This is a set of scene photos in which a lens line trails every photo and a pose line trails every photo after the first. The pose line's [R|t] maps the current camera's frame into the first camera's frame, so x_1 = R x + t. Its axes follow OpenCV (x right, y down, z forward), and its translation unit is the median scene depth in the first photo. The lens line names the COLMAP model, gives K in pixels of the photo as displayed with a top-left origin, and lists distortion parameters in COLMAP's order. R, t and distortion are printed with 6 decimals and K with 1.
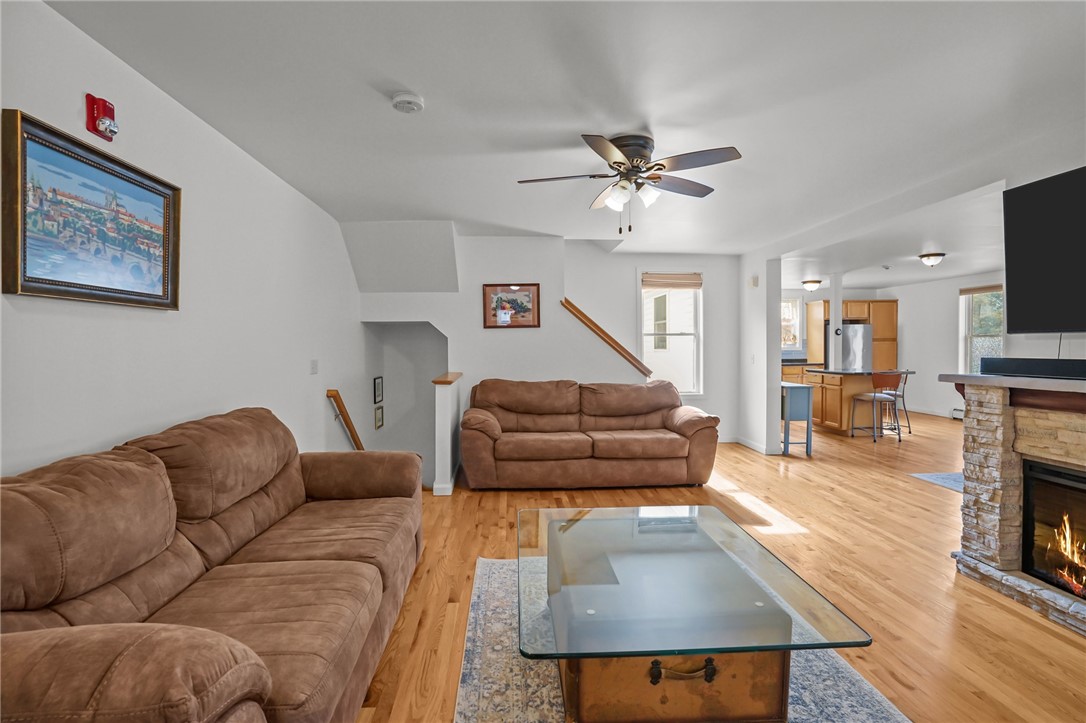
lens RADIAL K [[543.8, 0, 543.7], [0, 543.8, 354.7], [0, 0, 1]] dist [-0.060435, 0.020164]
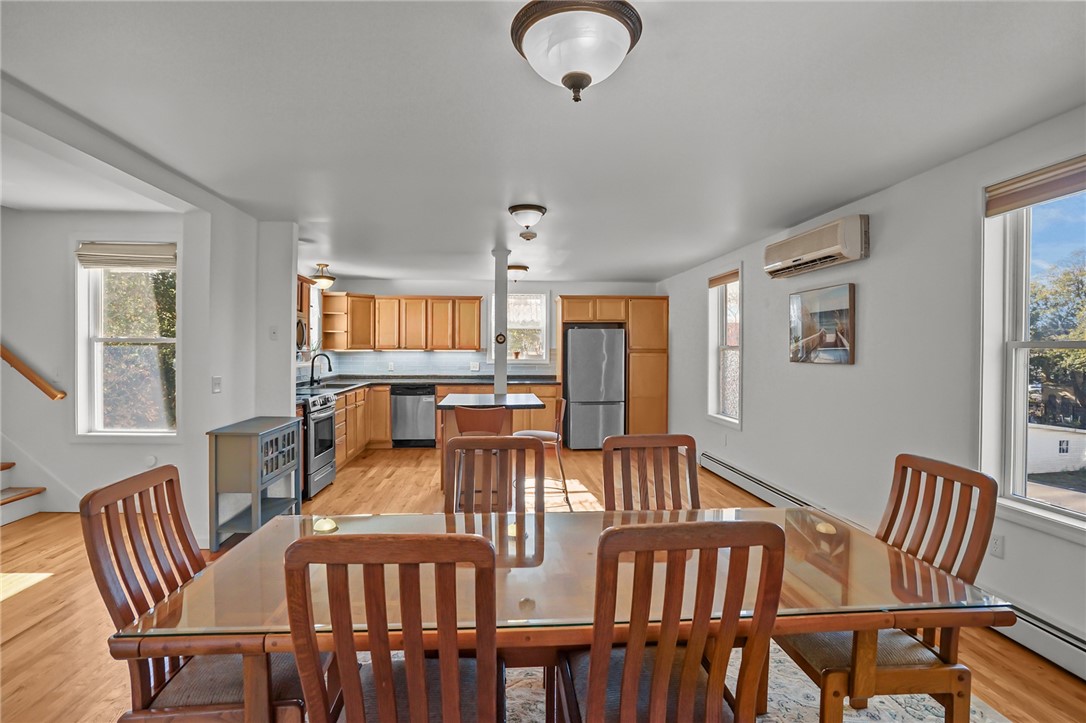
lens RADIAL K [[543.8, 0, 546.8], [0, 543.8, 353.2], [0, 0, 1]] dist [-0.060435, 0.020164]
pose [[0.999674, 0.011961, 0.022544, 0.490707], [-0.011671, 0.999848, -0.012963, -0.013892], [-0.022695, 0.012695, 0.999662, 0.267106]]
